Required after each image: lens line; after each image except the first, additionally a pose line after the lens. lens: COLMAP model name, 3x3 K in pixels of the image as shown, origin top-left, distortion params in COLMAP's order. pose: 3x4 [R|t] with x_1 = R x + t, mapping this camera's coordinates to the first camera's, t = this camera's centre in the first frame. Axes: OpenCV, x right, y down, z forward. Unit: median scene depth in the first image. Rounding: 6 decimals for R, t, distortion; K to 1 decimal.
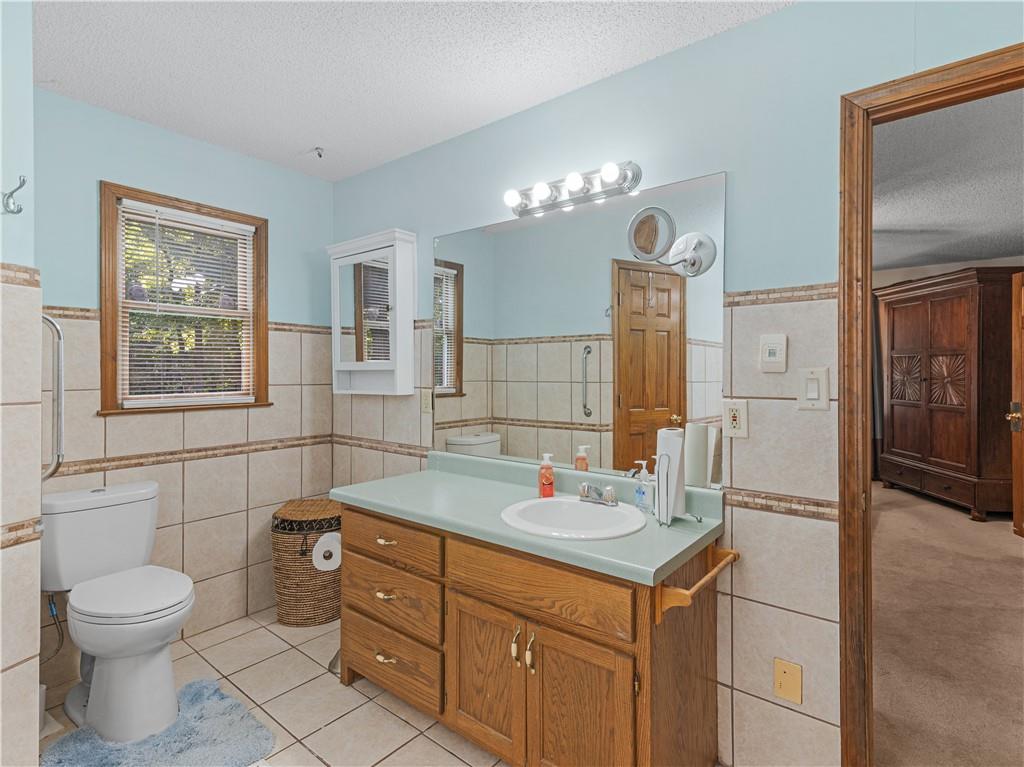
lens RADIAL K [[519.5, 0, 515.7], [0, 519.5, 374.4], [0, 0, 1]] dist [0.004115, 0.000106]
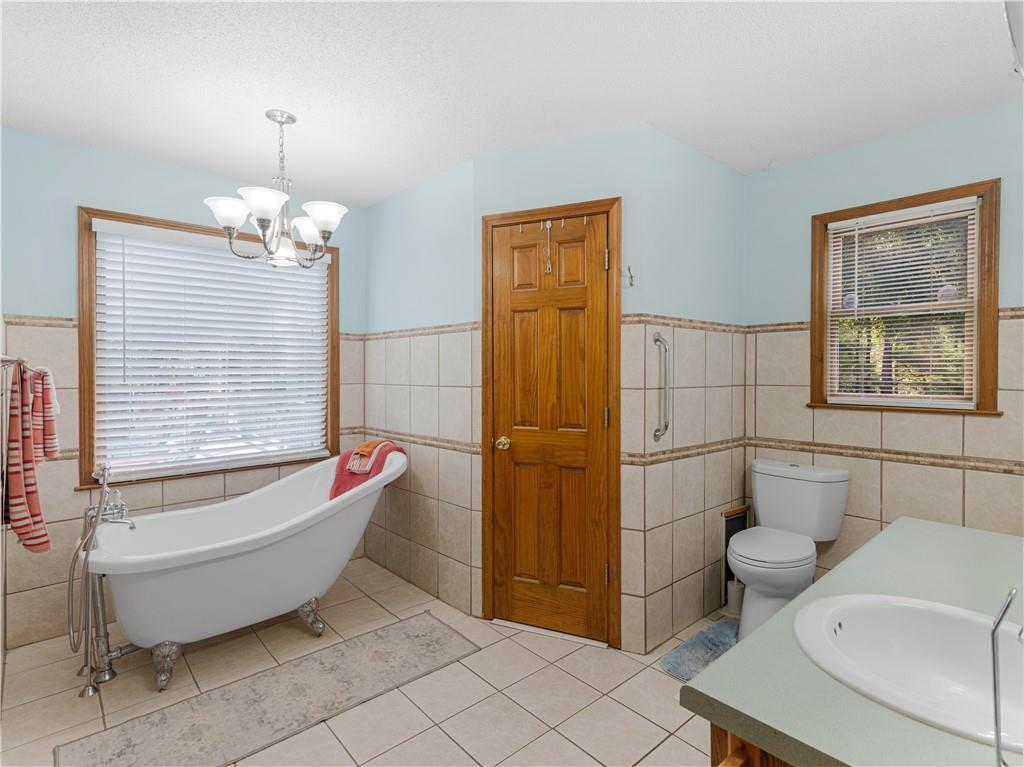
lens RADIAL K [[519.5, 0, 516.4], [0, 519.5, 378.4], [0, 0, 1]] dist [0.004115, 0.000106]
pose [[-0.177211, 0.016967, -0.984027, 0.514656], [-0.006524, 0.999809, 0.018414, -0.007018], [0.984151, 0.009682, -0.177067, 0.509129]]
